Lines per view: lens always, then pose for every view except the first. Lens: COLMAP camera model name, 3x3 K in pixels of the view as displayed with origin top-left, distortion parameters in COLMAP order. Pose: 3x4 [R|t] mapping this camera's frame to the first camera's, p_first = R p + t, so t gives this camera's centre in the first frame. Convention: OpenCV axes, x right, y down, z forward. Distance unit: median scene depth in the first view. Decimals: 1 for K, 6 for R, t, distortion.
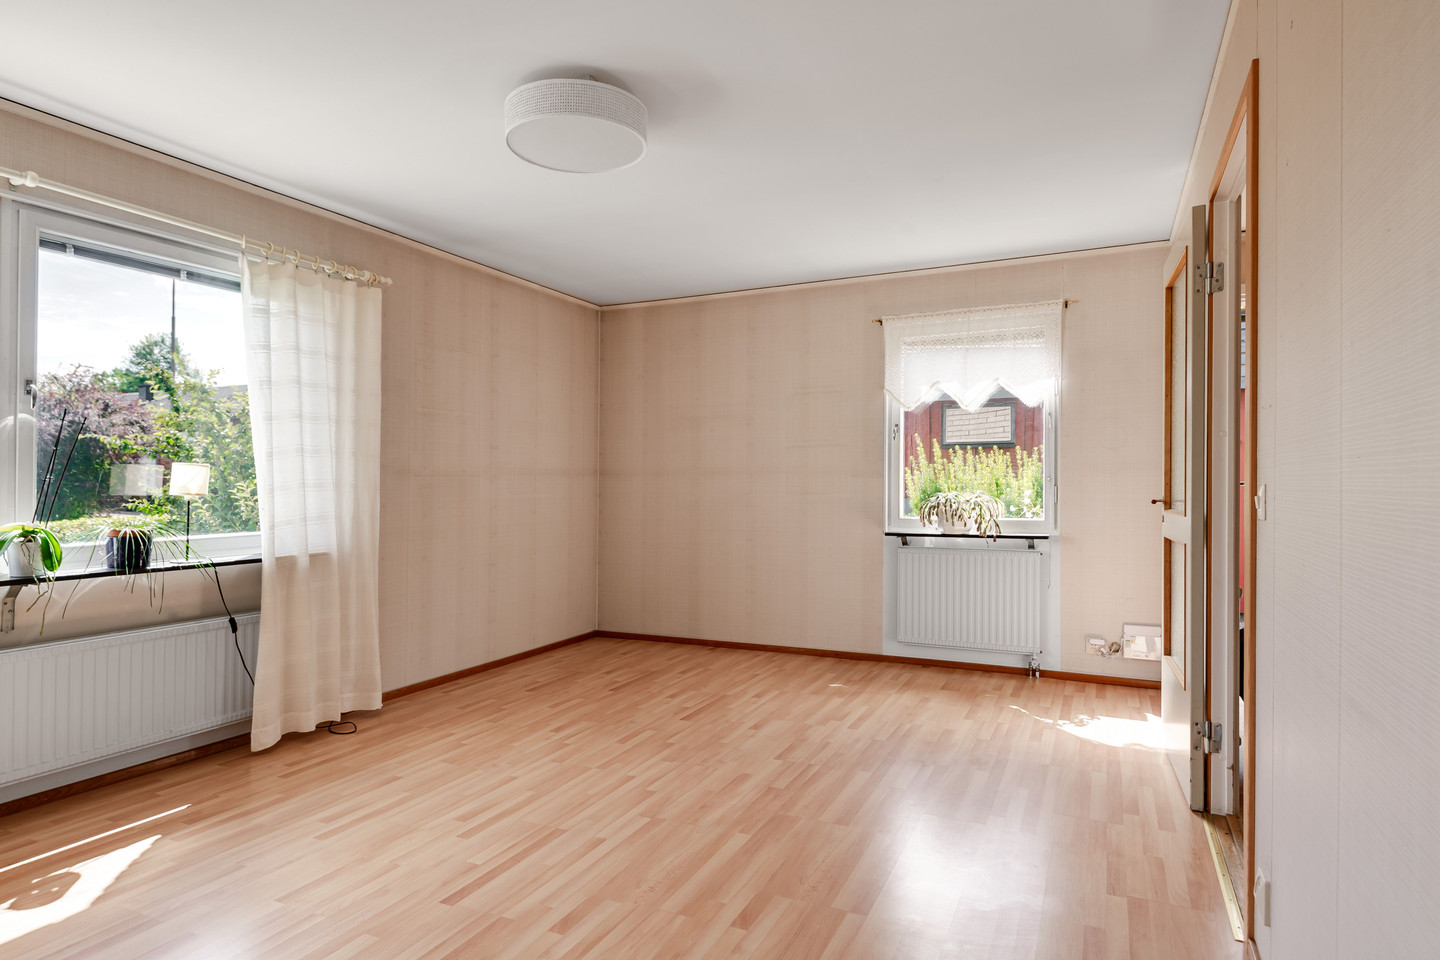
lens RADIAL K [[824.2, 0, 719.4], [0, 824.2, 490.4], [0, 0, 1]] dist [-0.001021, -0.000903]
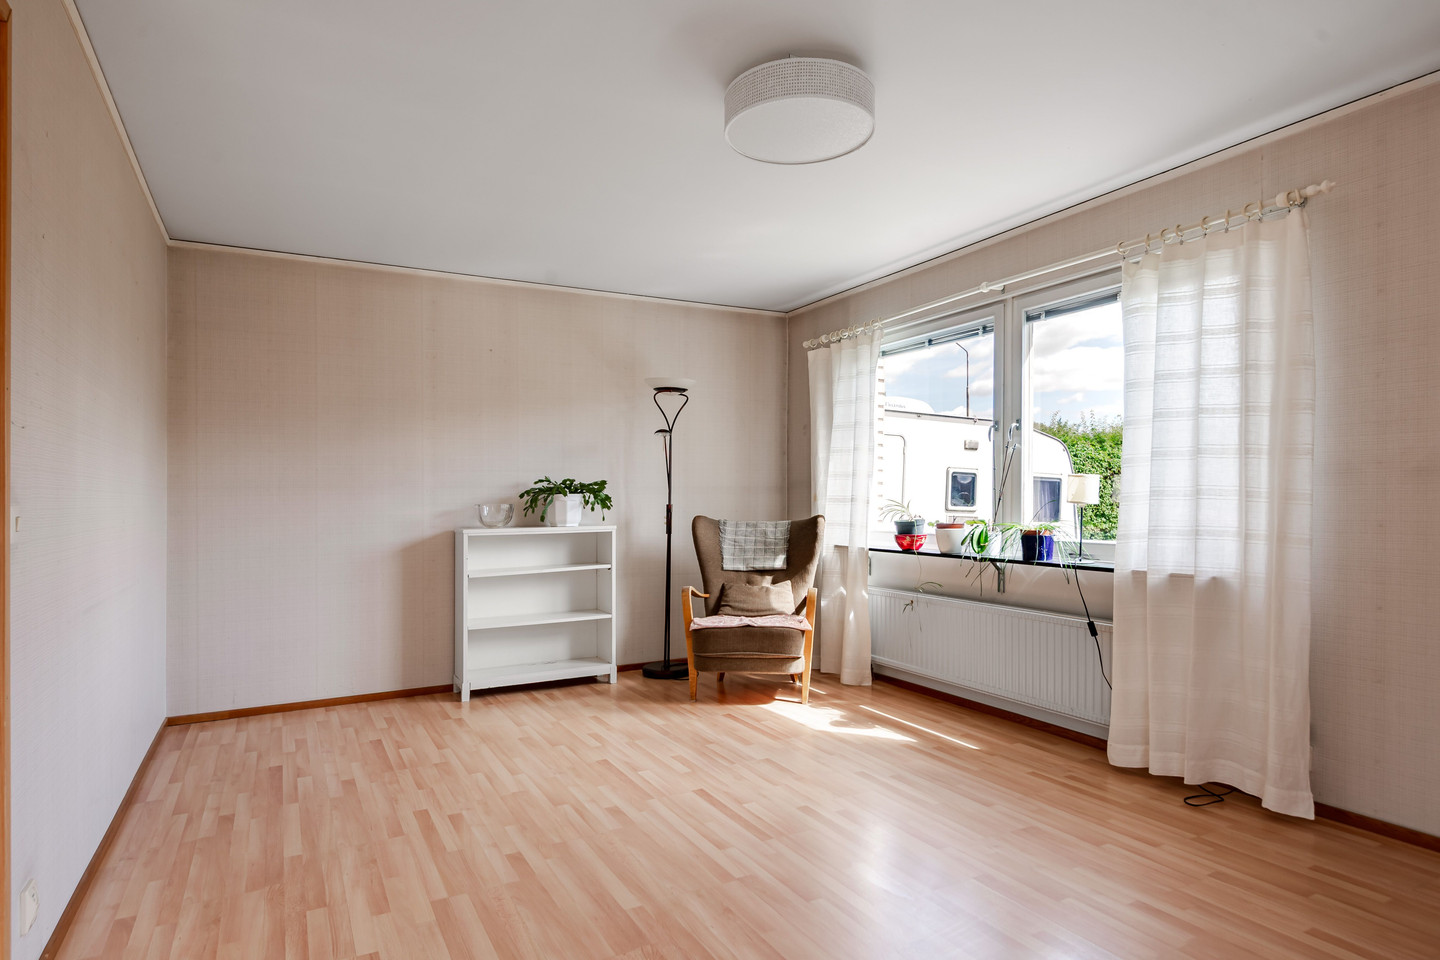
lens RADIAL K [[824.2, 0, 720.7], [0, 824.2, 475.3], [0, 0, 1]] dist [-0.001021, -0.000903]
pose [[-0.601056, -0.012765, -0.799105, 0.559184], [0.000794, 0.999862, -0.016568, -0.013613], [0.799207, -0.010593, -0.600963, 1.339719]]
